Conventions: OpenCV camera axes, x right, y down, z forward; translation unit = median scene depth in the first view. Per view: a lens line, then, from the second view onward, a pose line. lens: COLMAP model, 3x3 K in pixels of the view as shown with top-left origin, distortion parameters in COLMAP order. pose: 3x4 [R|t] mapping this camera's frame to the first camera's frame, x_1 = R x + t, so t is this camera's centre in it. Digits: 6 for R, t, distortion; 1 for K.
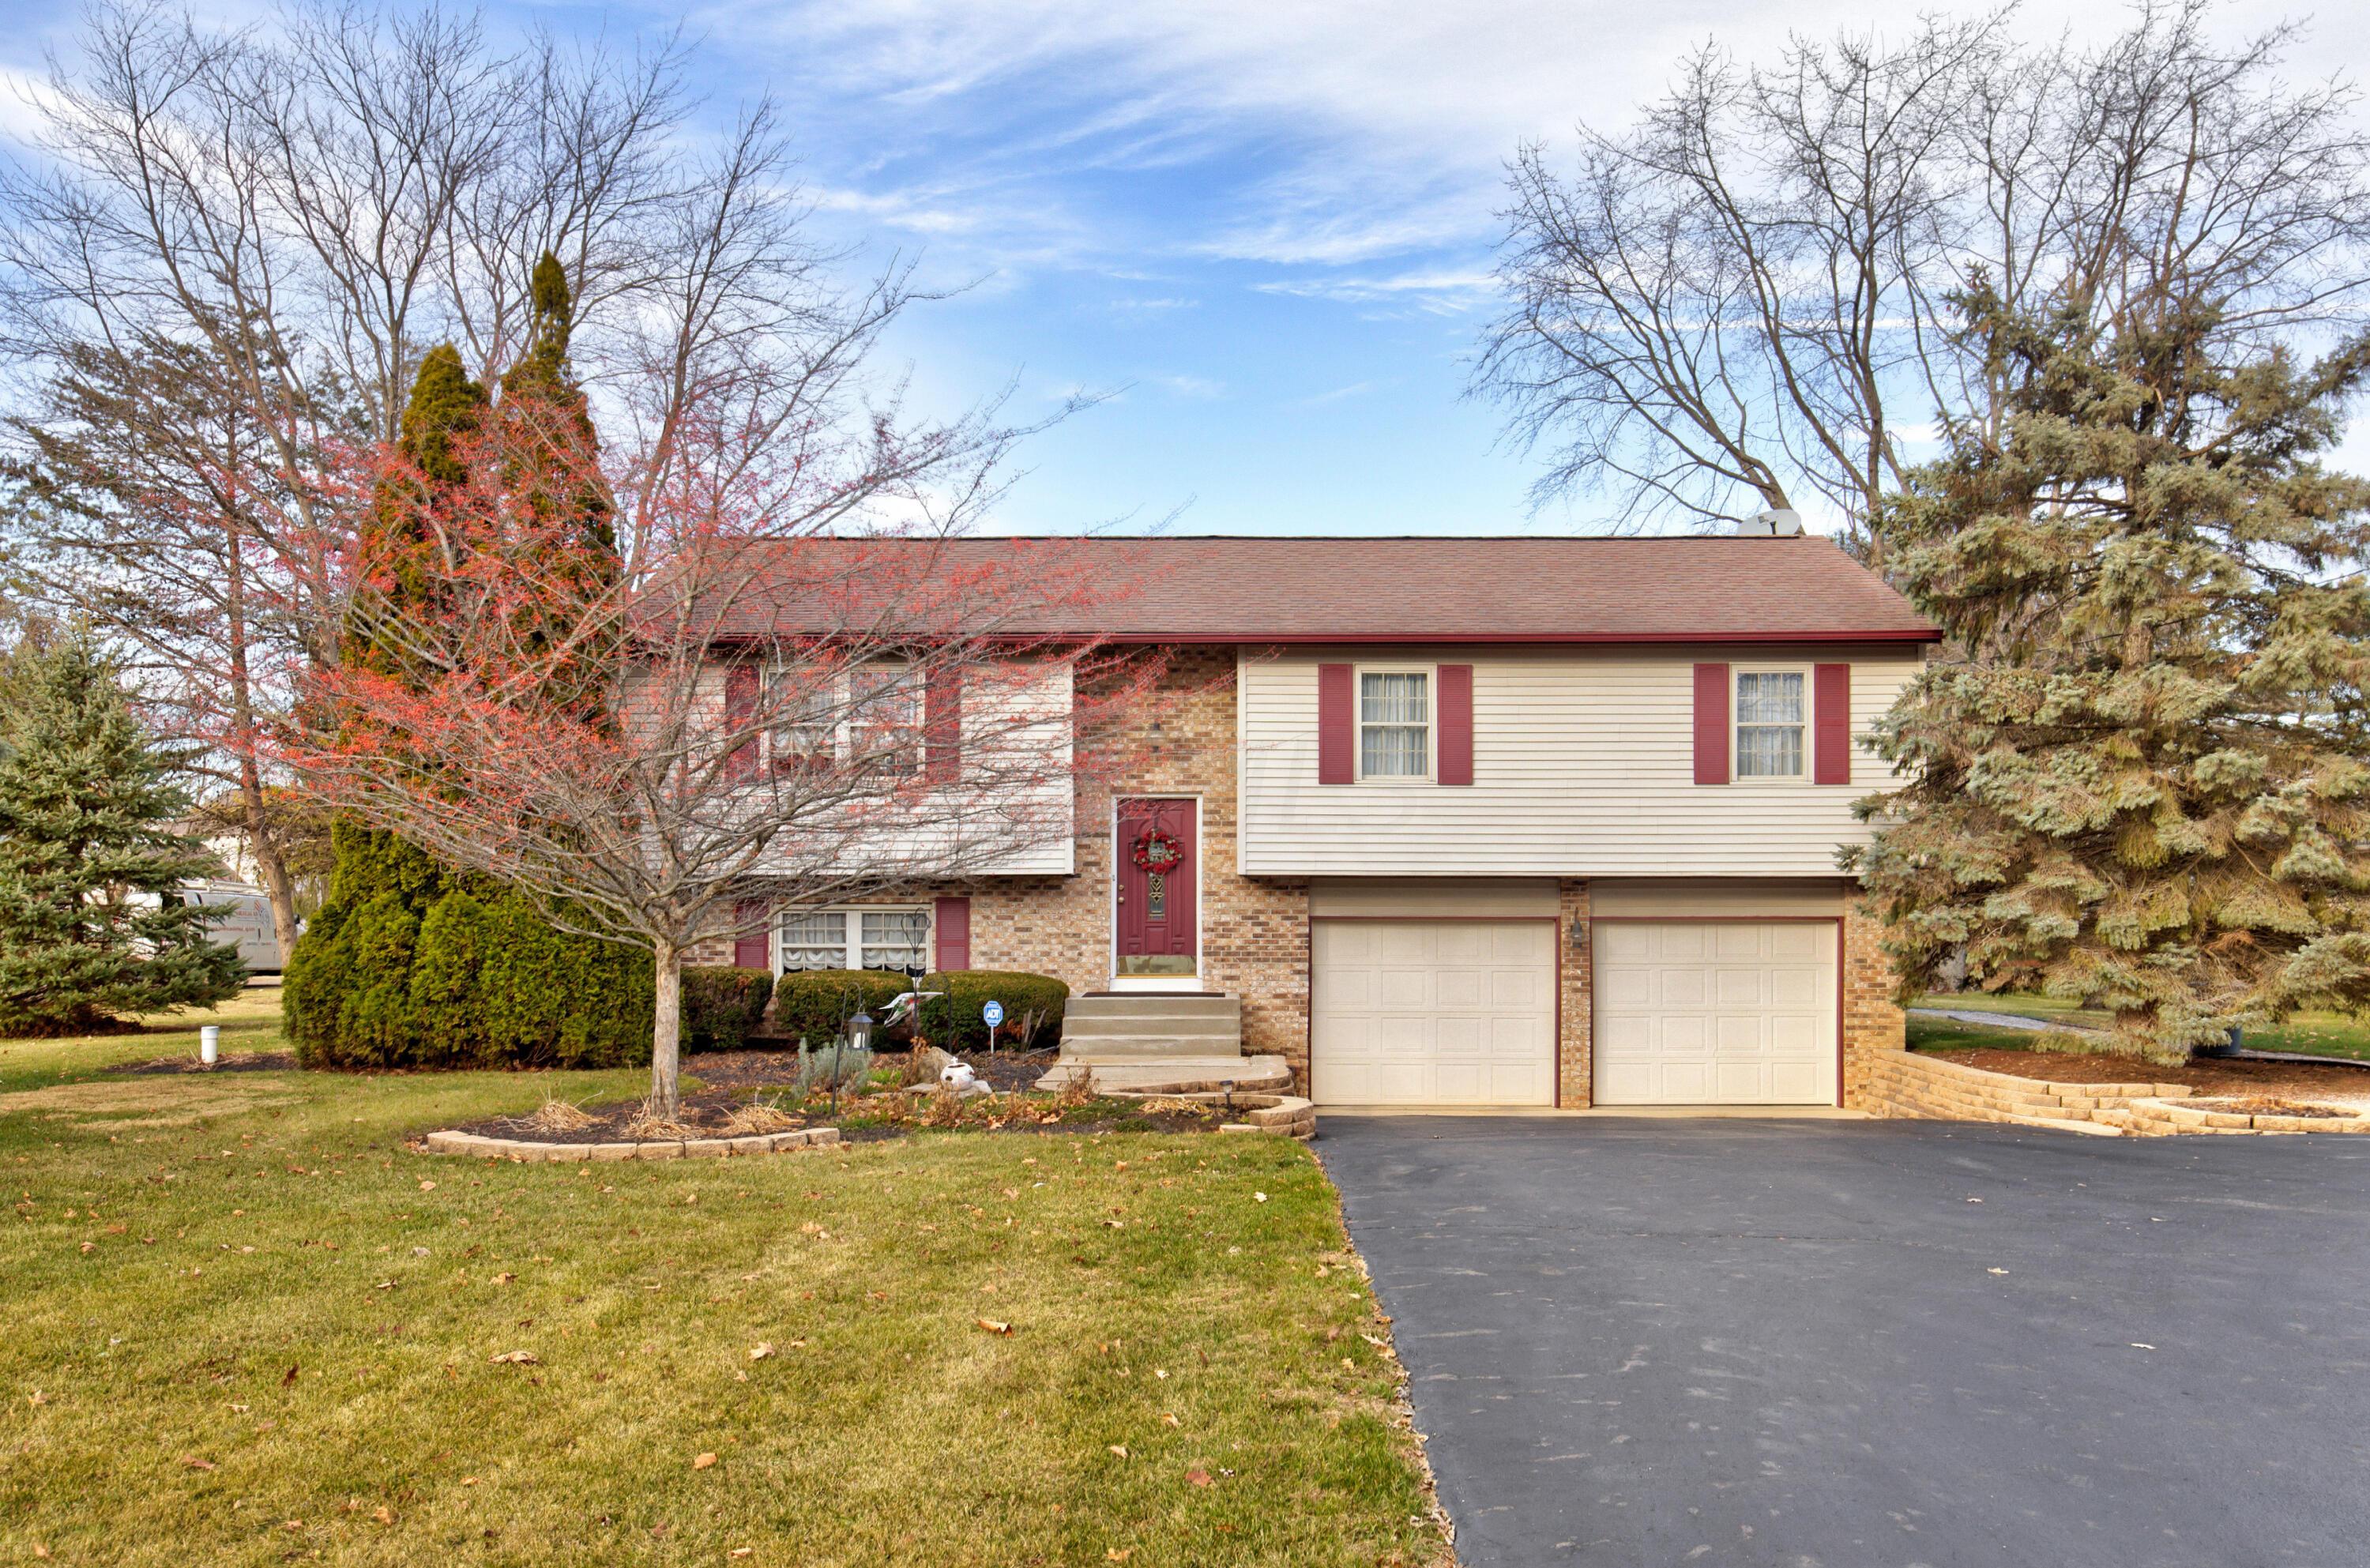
lens RADIAL K [[1990.4, 0, 1193.5], [0, 1990.4, 704.4], [0, 0, 1]] dist [0.015801, 0.001080]
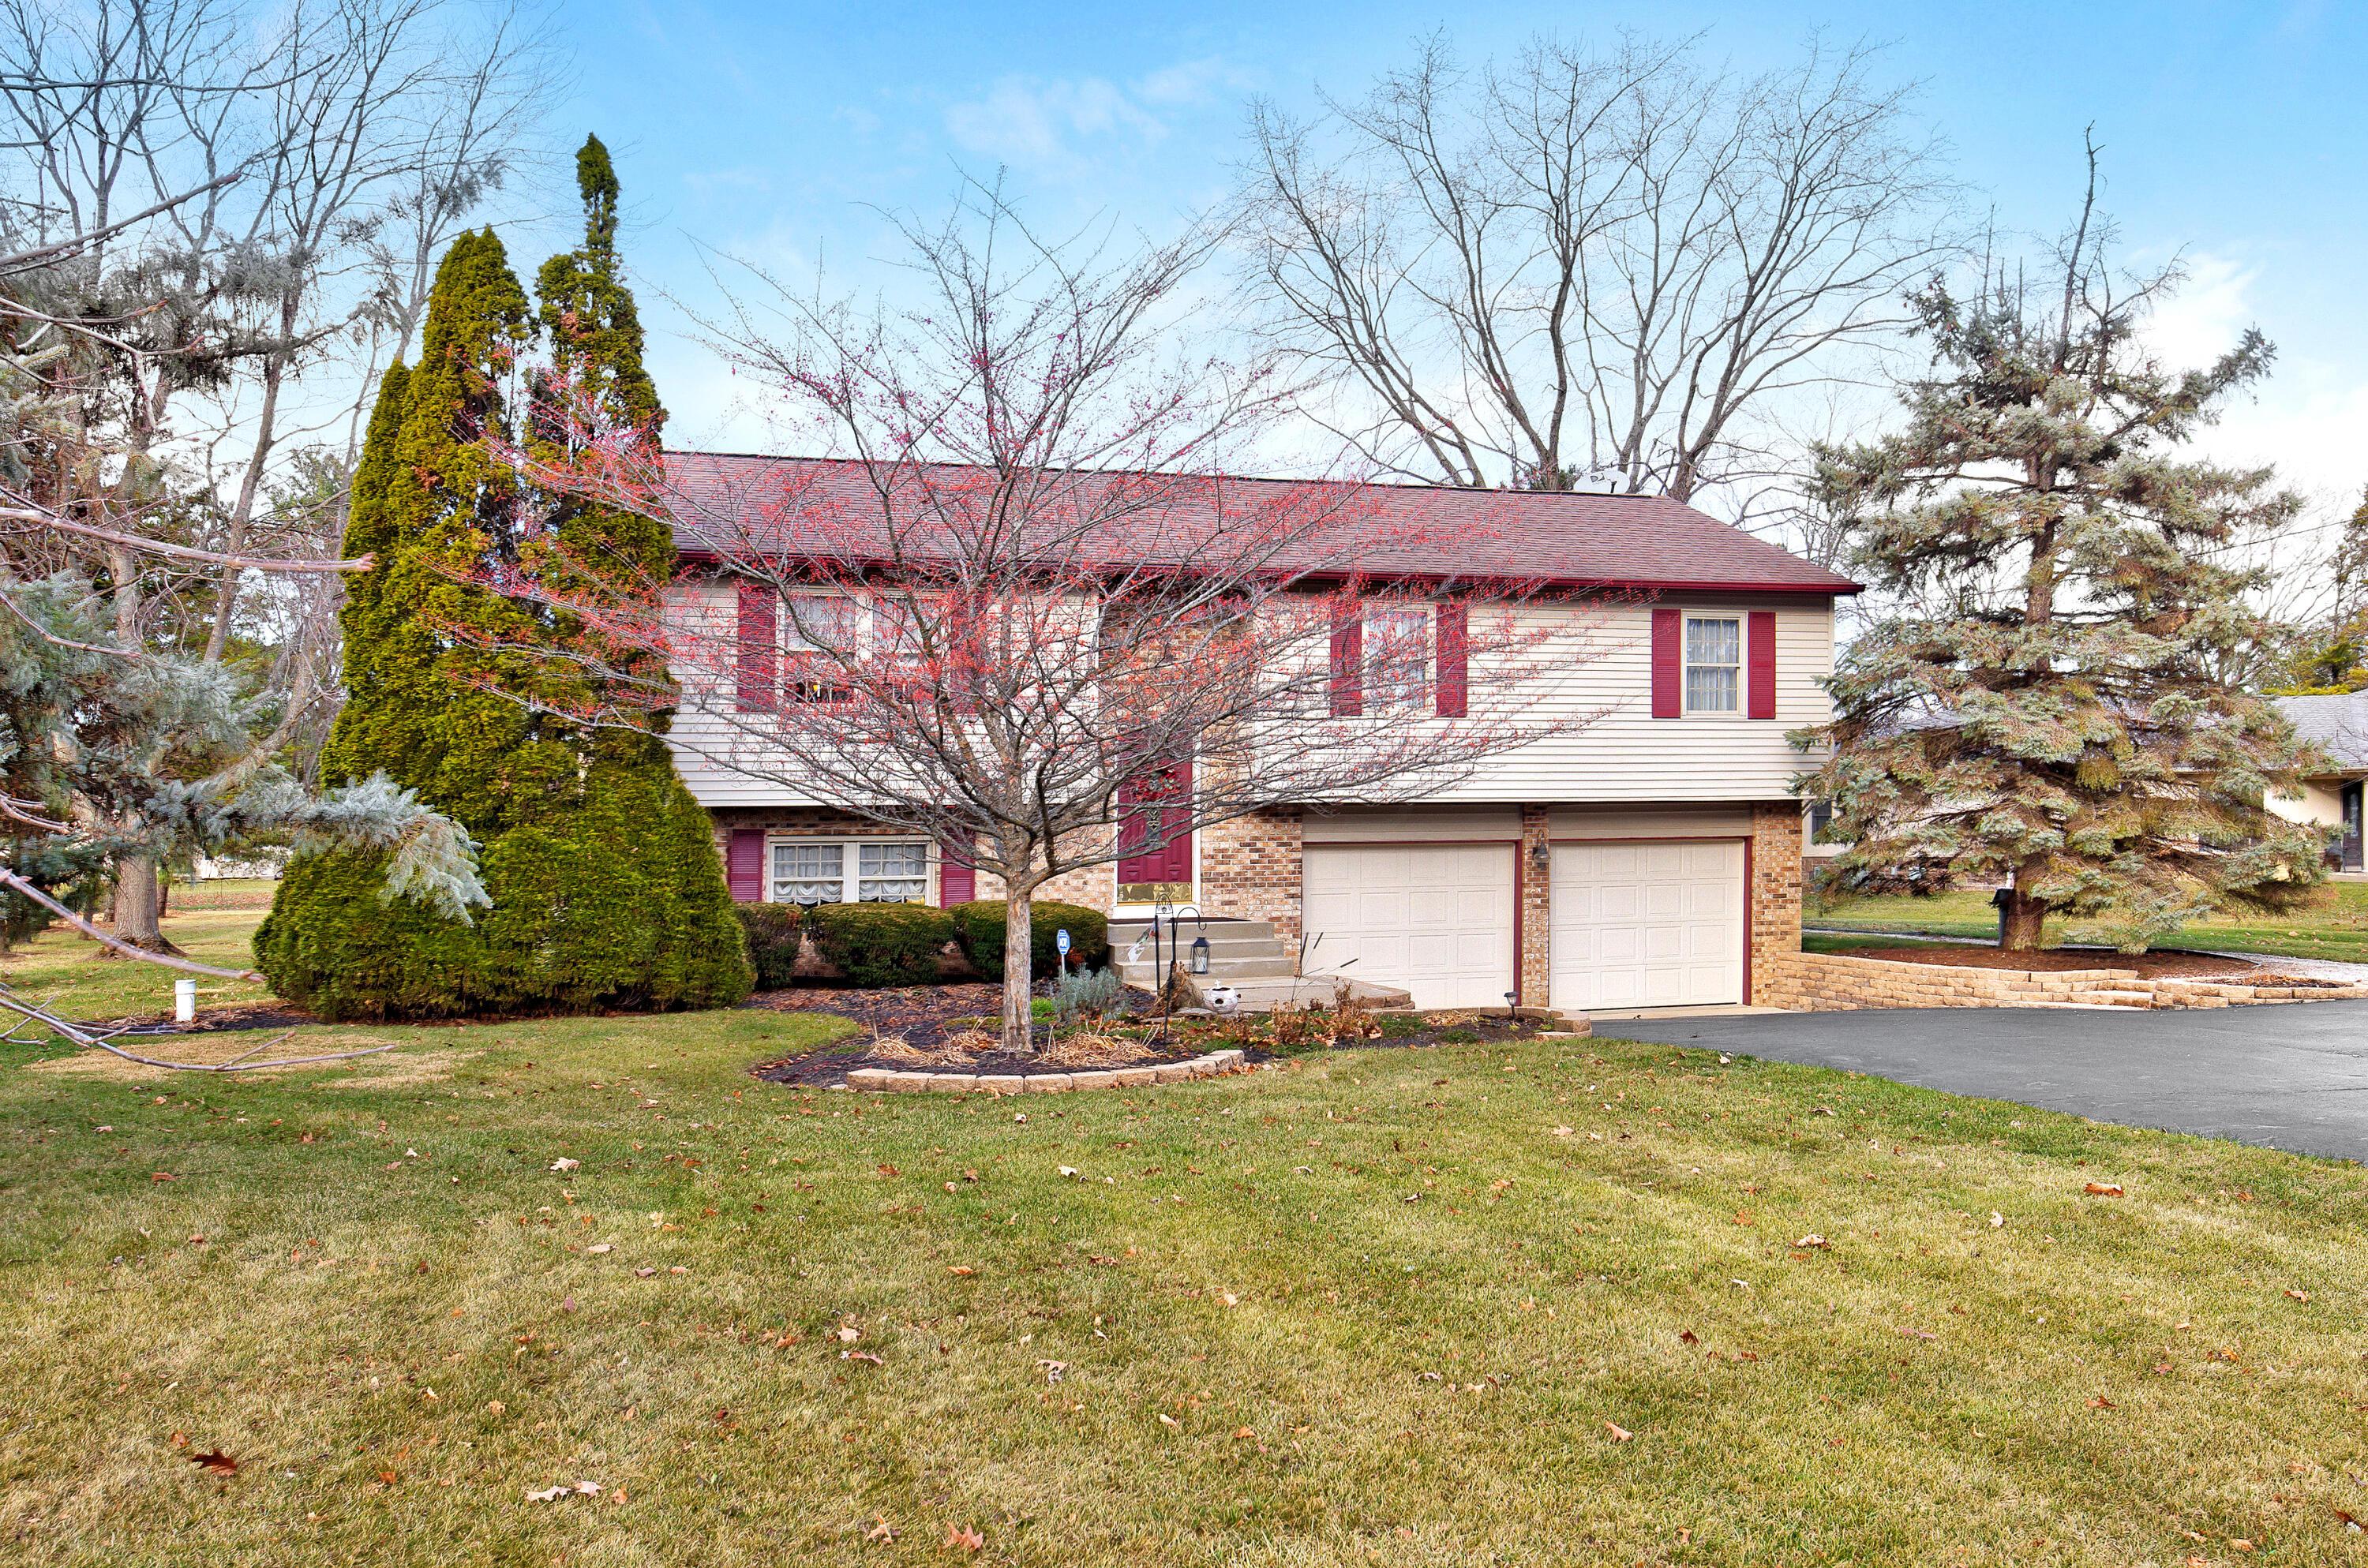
lens RADIAL K [[2042.6, 0, 1184.1], [0, 2042.6, 689.5], [0, 0, 1]] dist [-0.001421, 0.001386]
pose [[0.949901, 0.010850, 0.312361, -0.344011], [-0.019867, 0.999472, 0.025699, 0.000313], [-0.311918, -0.030618, 0.949616, 0.007273]]
